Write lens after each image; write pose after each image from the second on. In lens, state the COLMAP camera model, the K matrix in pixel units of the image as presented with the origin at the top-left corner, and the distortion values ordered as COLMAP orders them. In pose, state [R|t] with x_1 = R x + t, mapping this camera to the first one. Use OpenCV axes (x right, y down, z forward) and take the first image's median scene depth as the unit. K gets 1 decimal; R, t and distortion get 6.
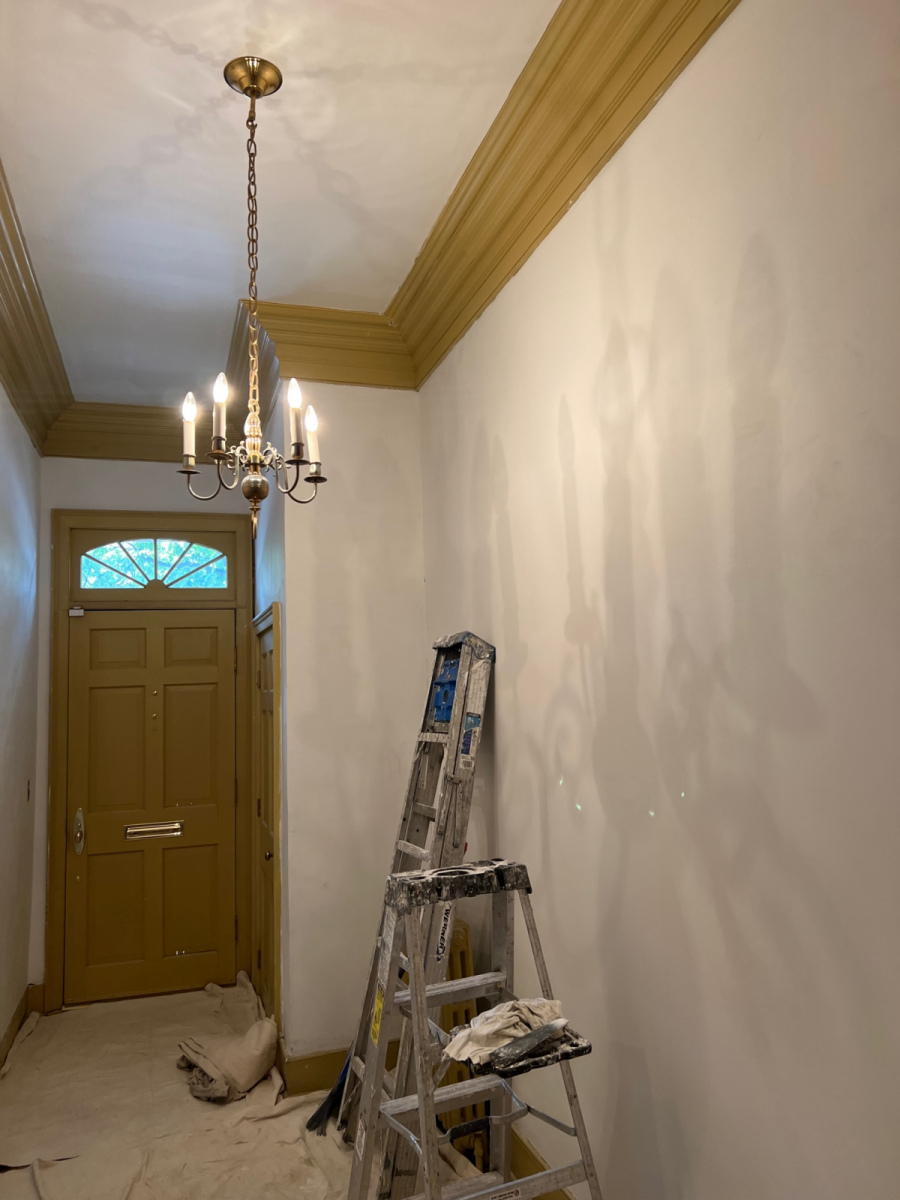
lens RADIAL K [[896.3, 0, 441.8], [0, 896.3, 601.3], [0, 0, 1]] dist [0.042316, -0.045482]
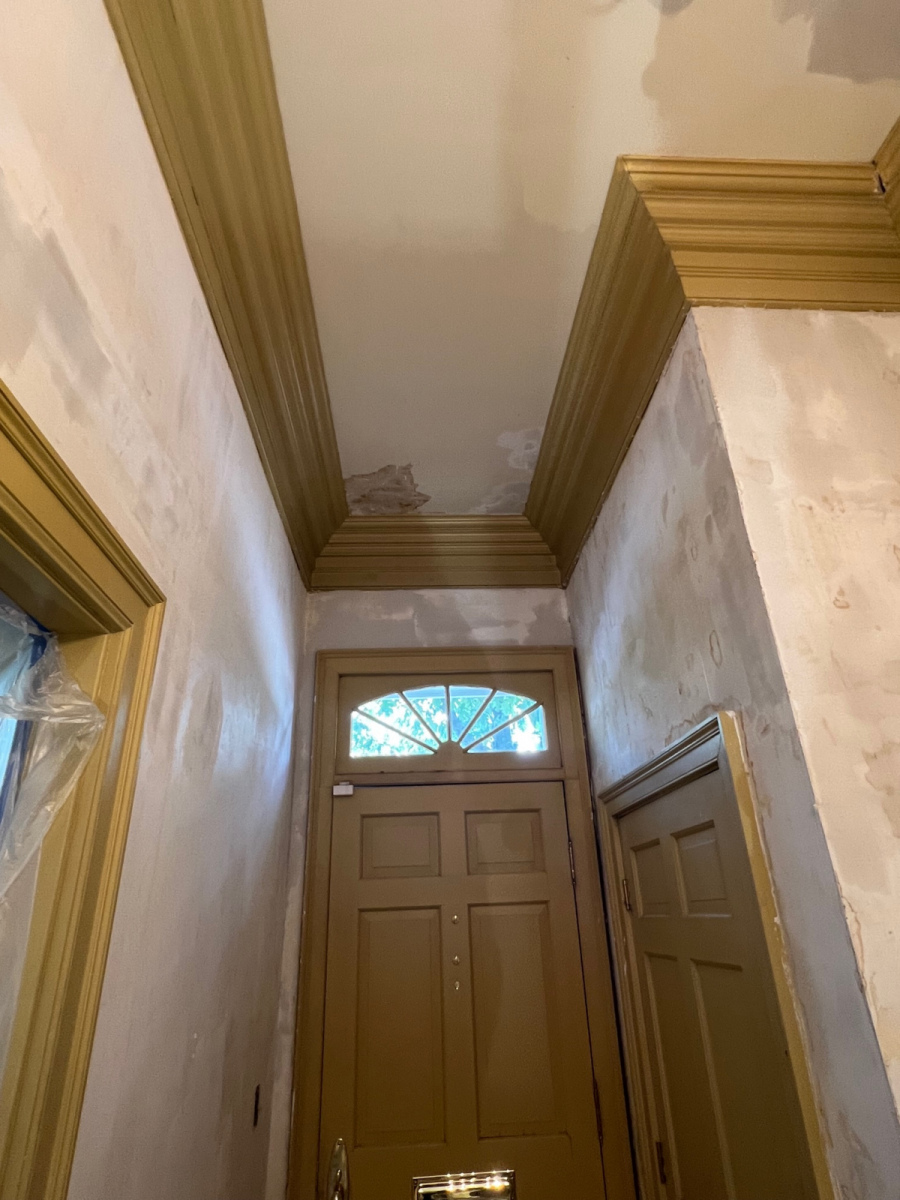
lens RADIAL K [[665.5, 0, 444.7], [0, 665.5, 600.5], [0, 0, 1]] dist [-0.006900, 0.000657]
pose [[0.967689, -0.109472, -0.227143, -0.201537], [0.026059, 0.939432, -0.341745, 0.052844], [0.250797, 0.324783, 0.911930, 0.515607]]
